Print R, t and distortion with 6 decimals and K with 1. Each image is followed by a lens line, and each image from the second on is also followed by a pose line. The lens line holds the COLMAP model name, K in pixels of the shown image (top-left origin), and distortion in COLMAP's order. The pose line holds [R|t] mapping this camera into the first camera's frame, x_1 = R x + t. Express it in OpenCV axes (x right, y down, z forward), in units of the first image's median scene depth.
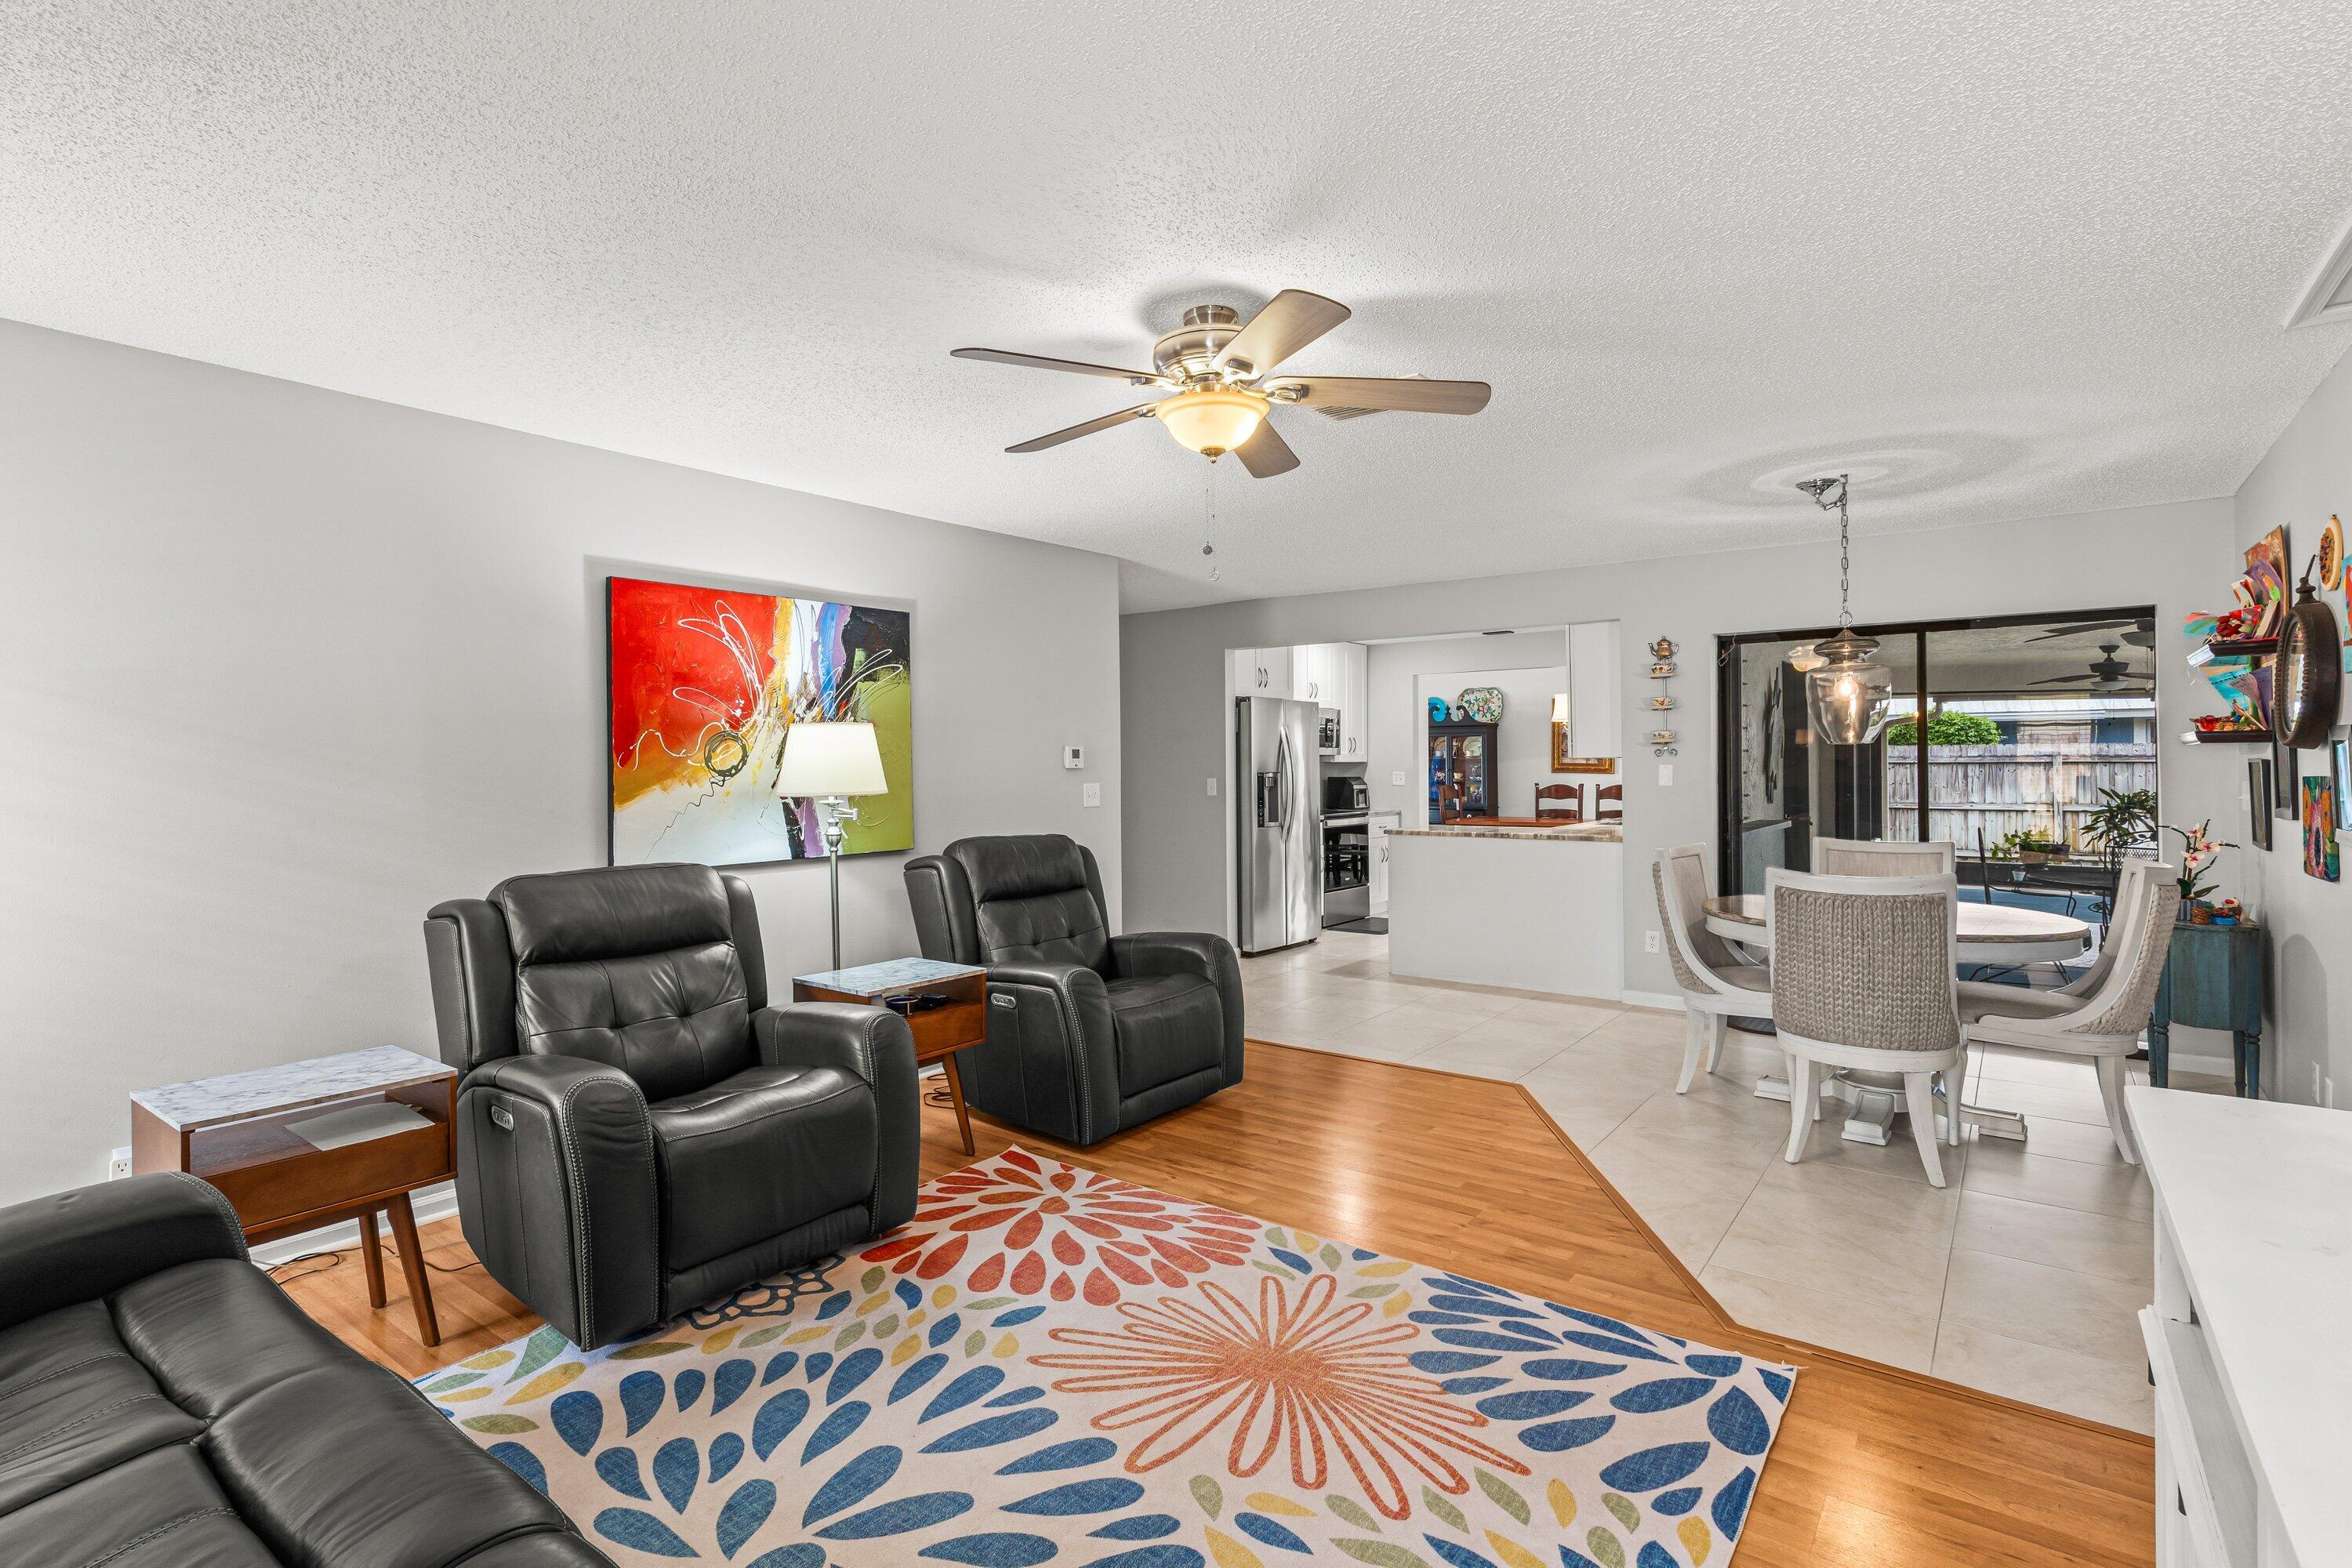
lens RADIAL K [[1131.0, 0, 1169.4], [0, 1131.0, 786.8], [0, 0, 1]] dist [0.014464, -0.000228]
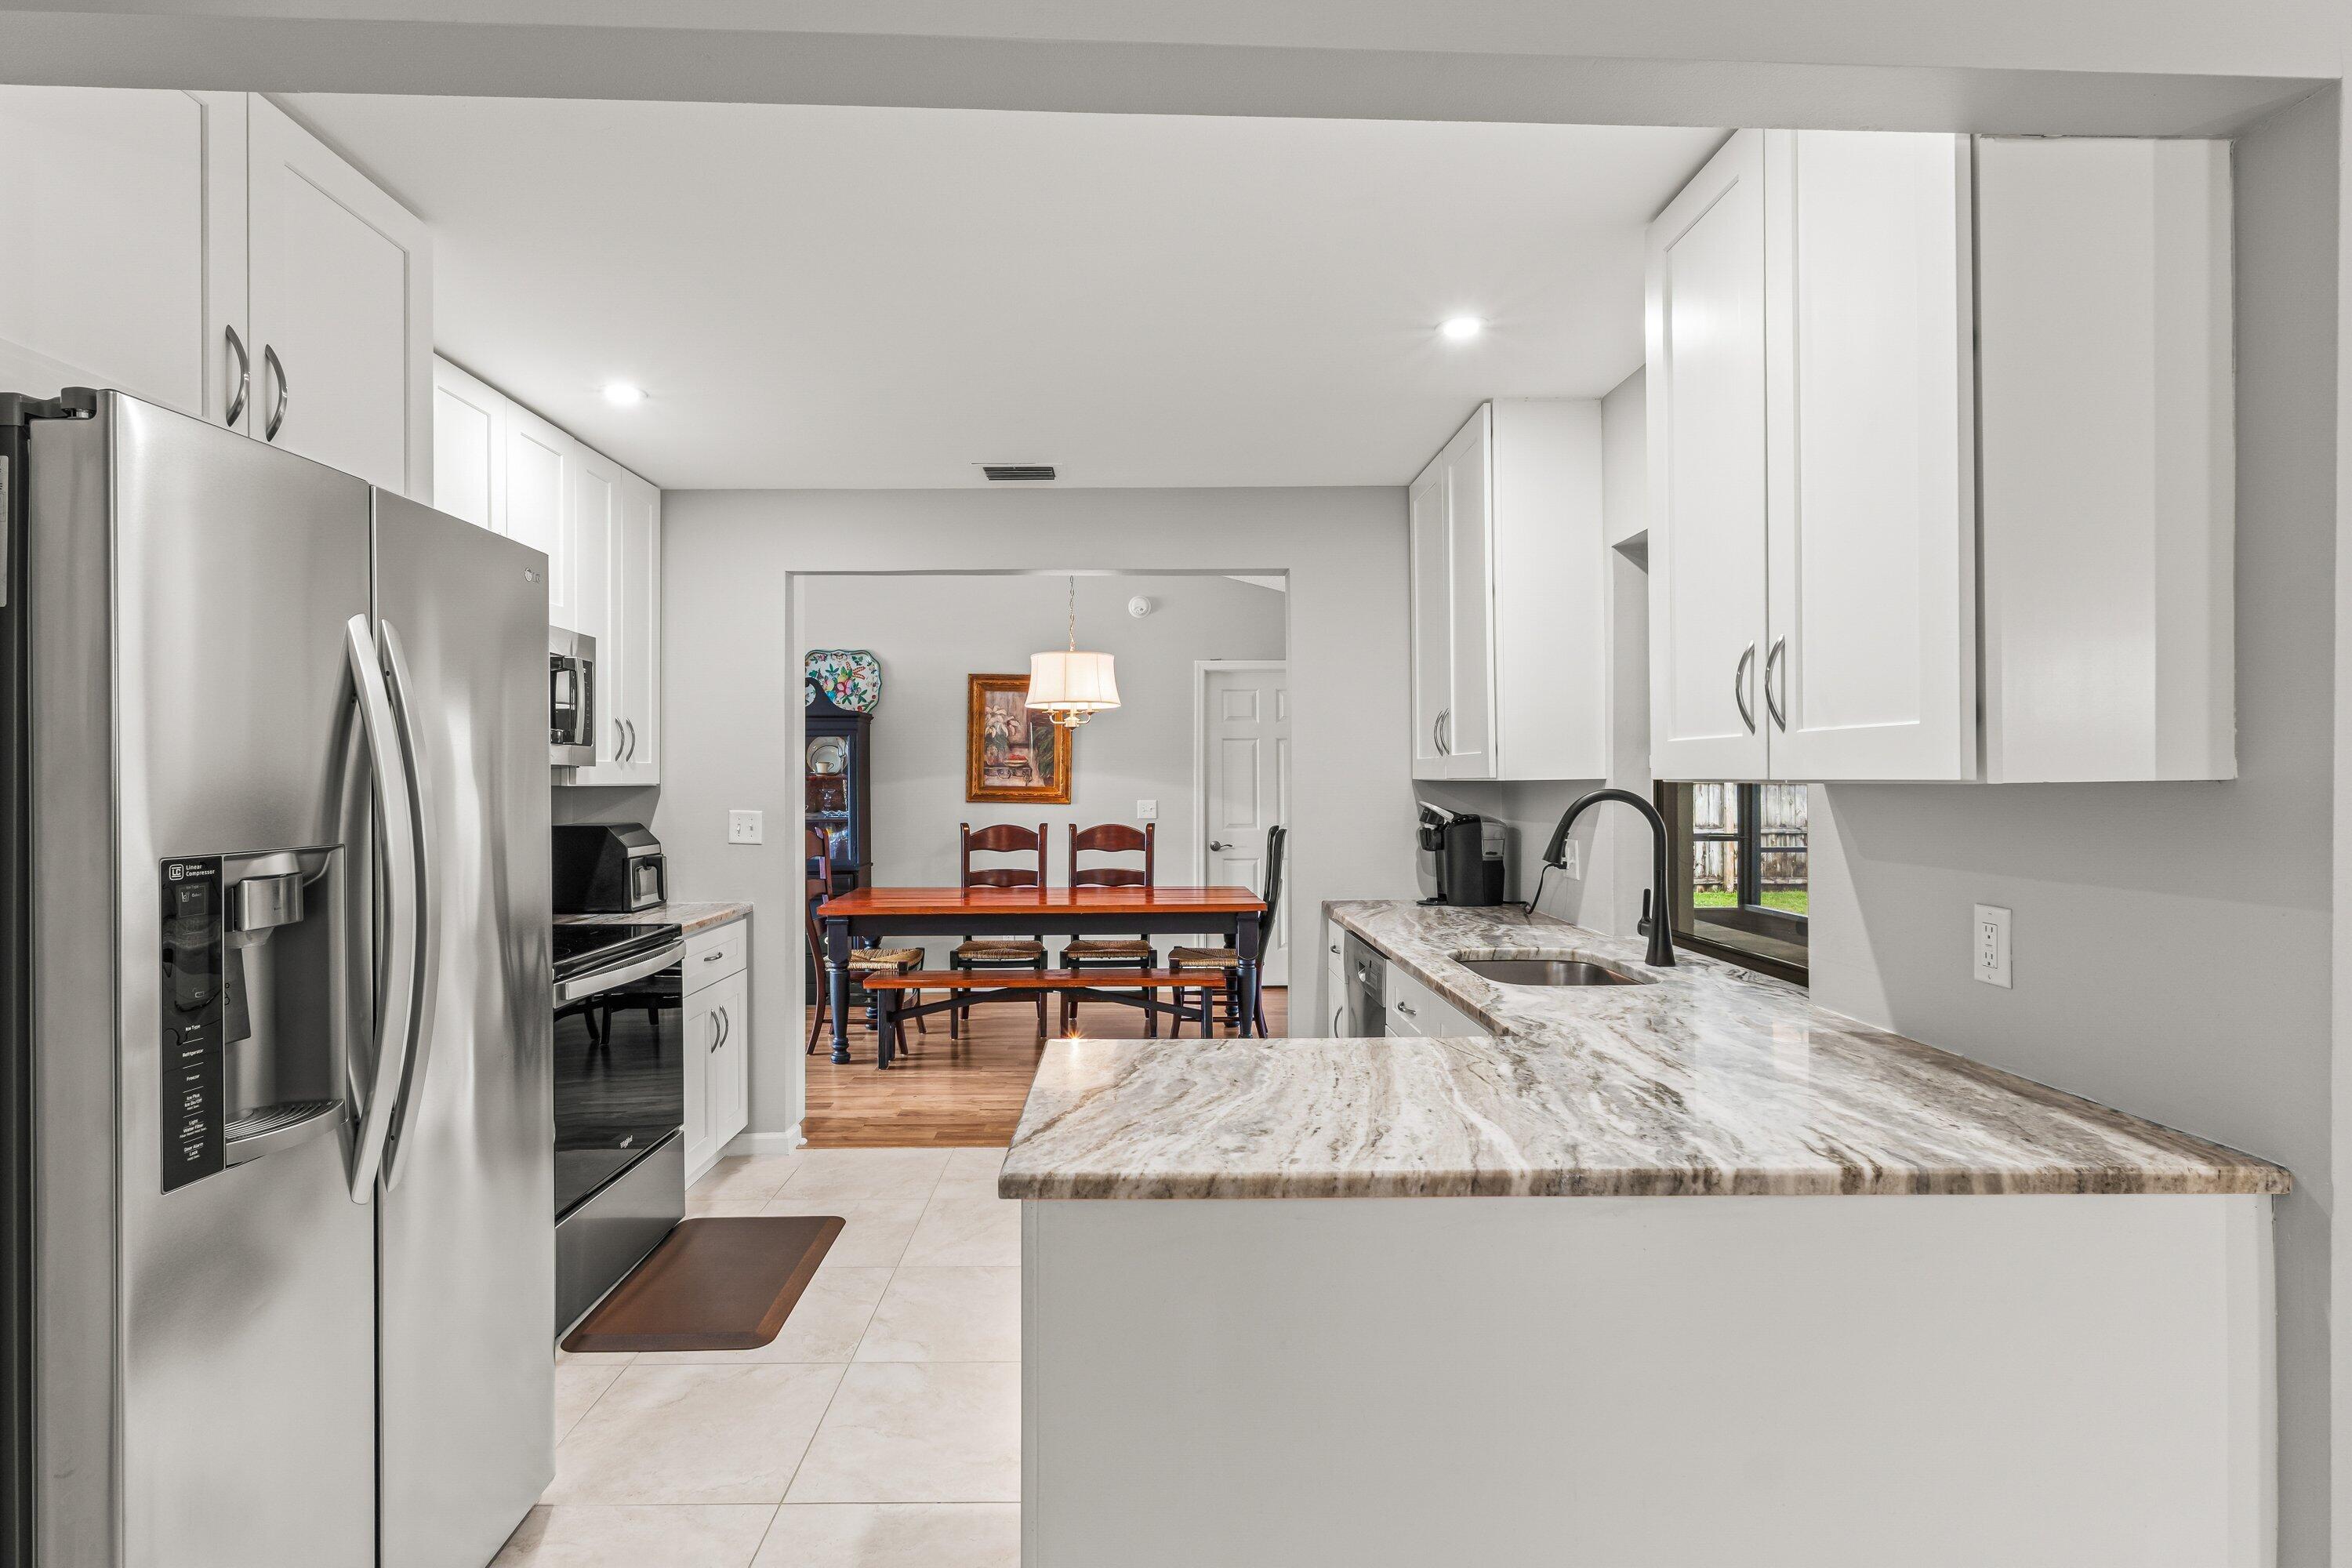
lens RADIAL K [[1139.0, 0, 1158.2], [0, 1139.0, 778.6], [0, 0, 1]] dist [0.000206, 0.000609]
pose [[0.787423, 0.003777, 0.616402, 0.243644], [0.010296, 0.999761, -0.019279, -0.053881], [-0.616328, 0.021527, 0.787196, 2.111399]]
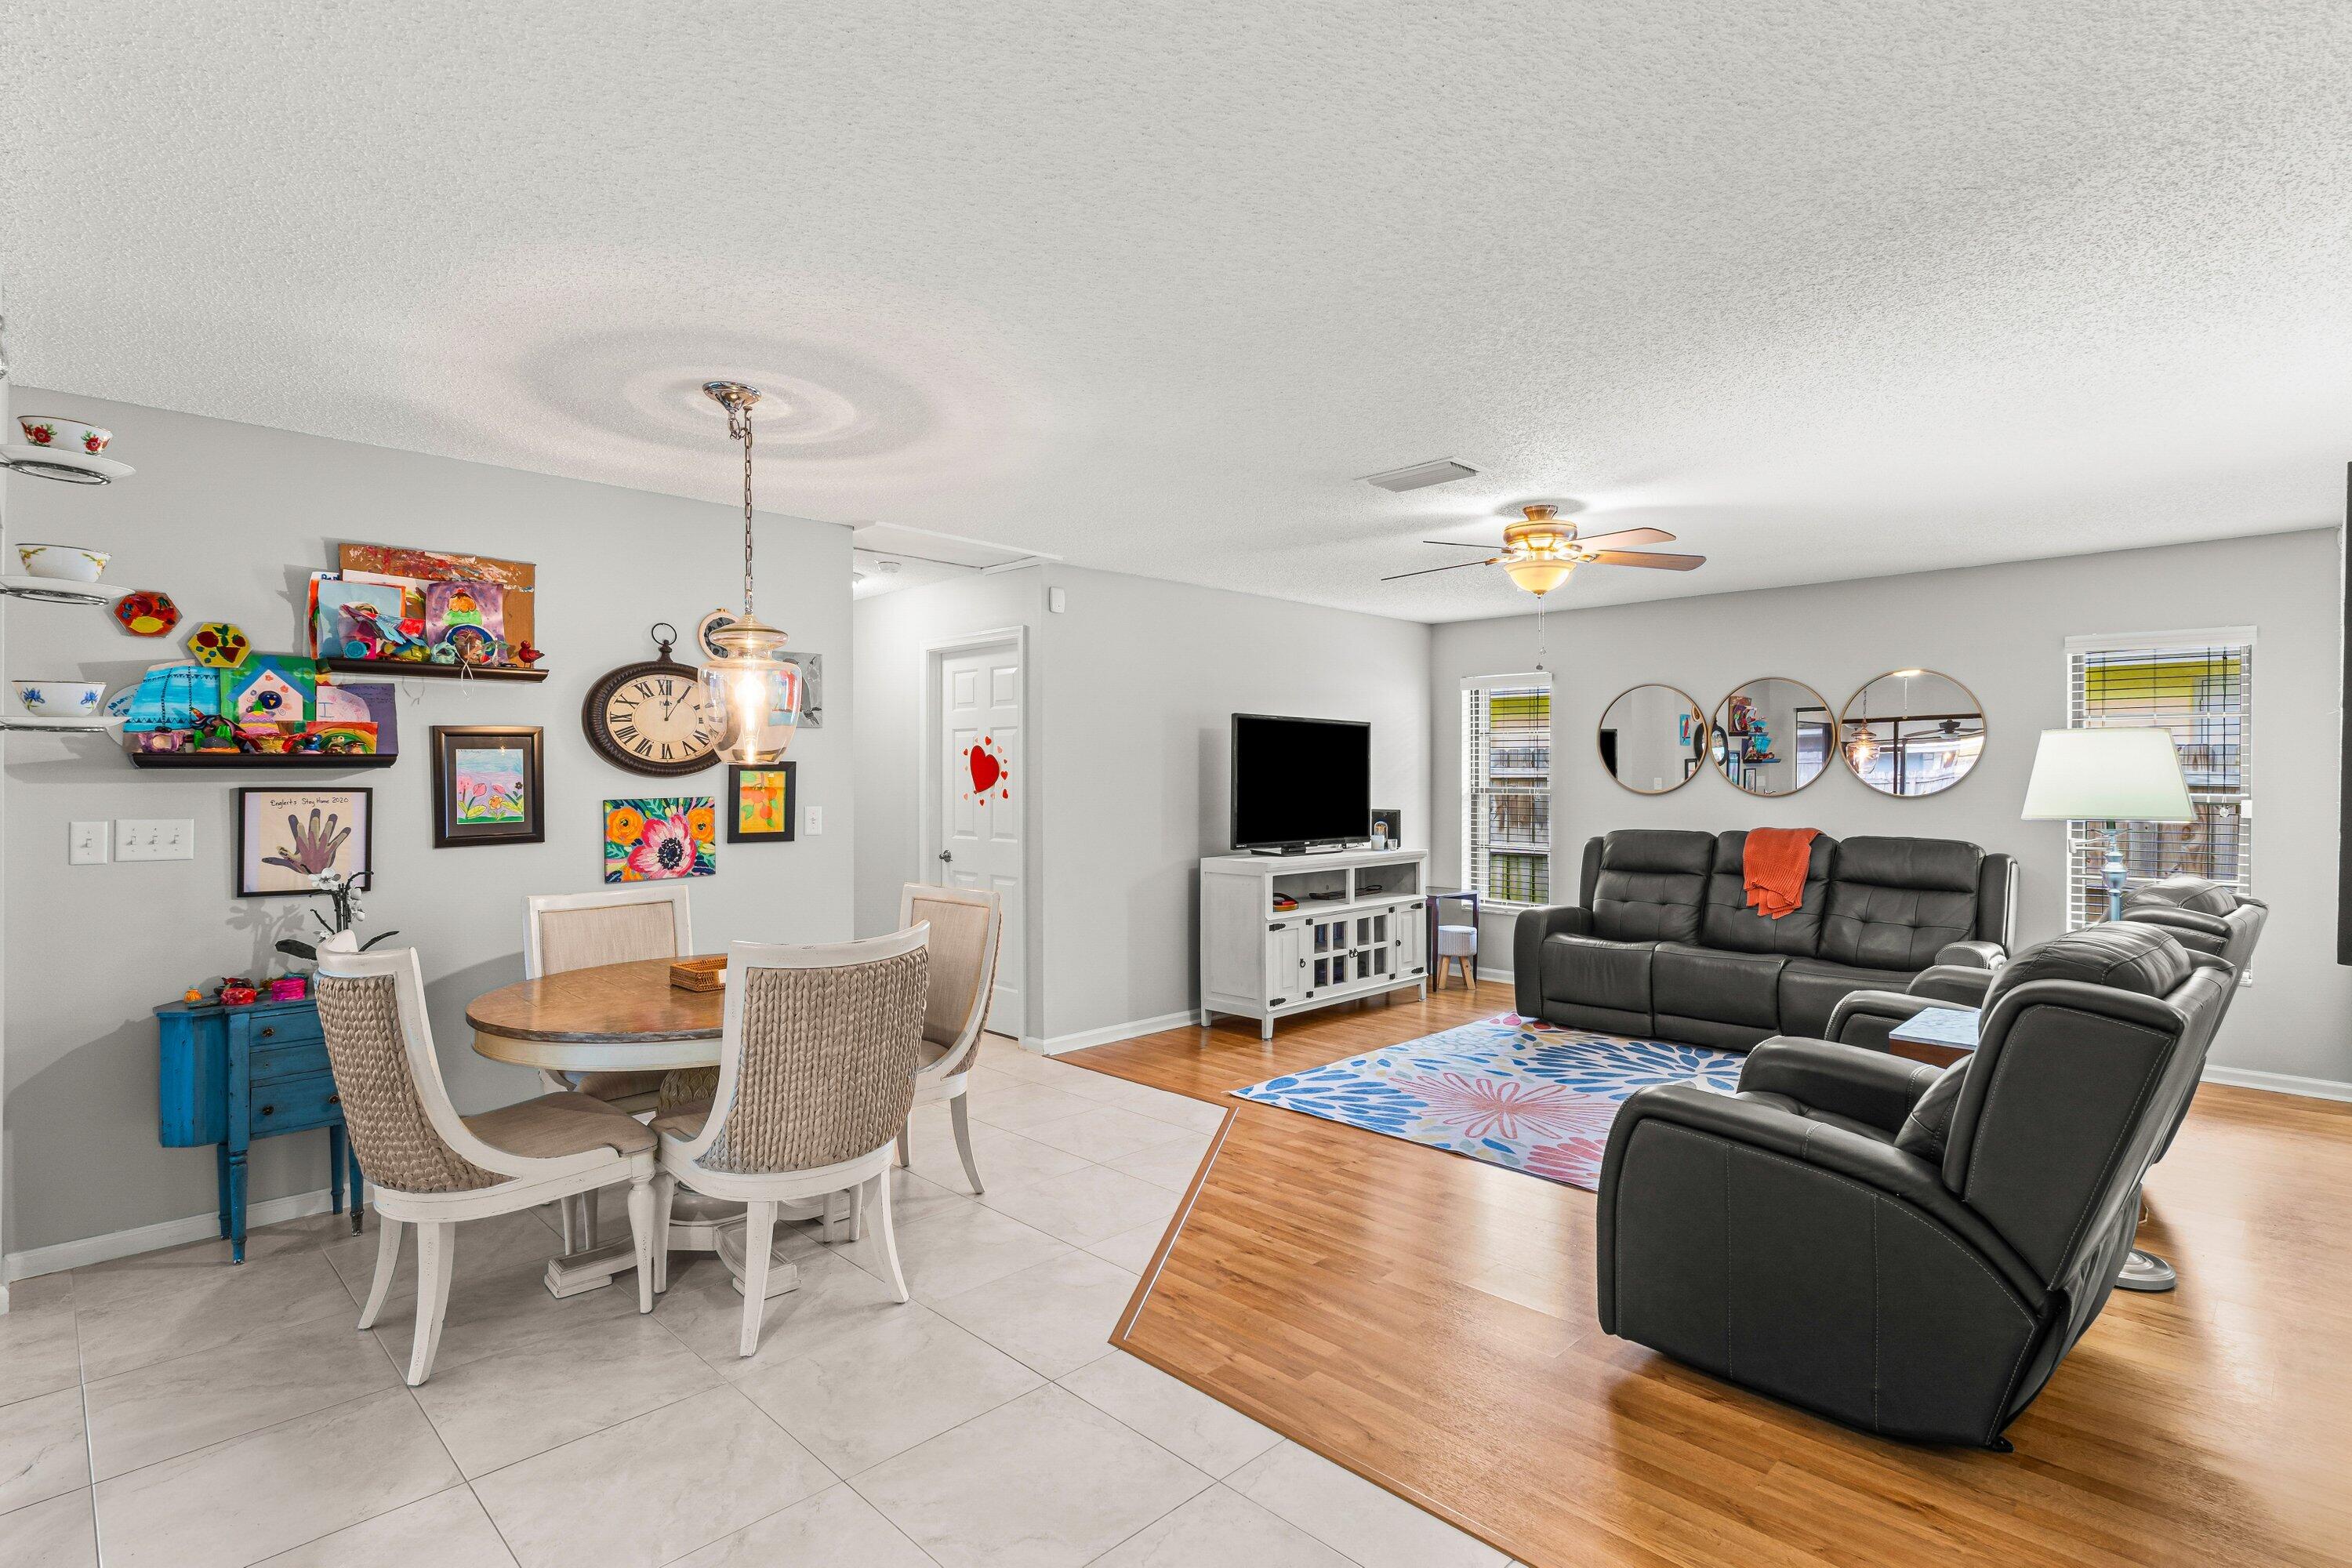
lens RADIAL K [[1152.3, 0, 1185.5], [0, 1152.3, 781.1], [0, 0, 1]] dist [0.003695, 0.000264]
pose [[-0.991011, 0.005037, 0.133684, 0.313795], [0.008785, 0.999584, 0.027463, -0.070960], [-0.133490, 0.028390, -0.990643, 2.605716]]
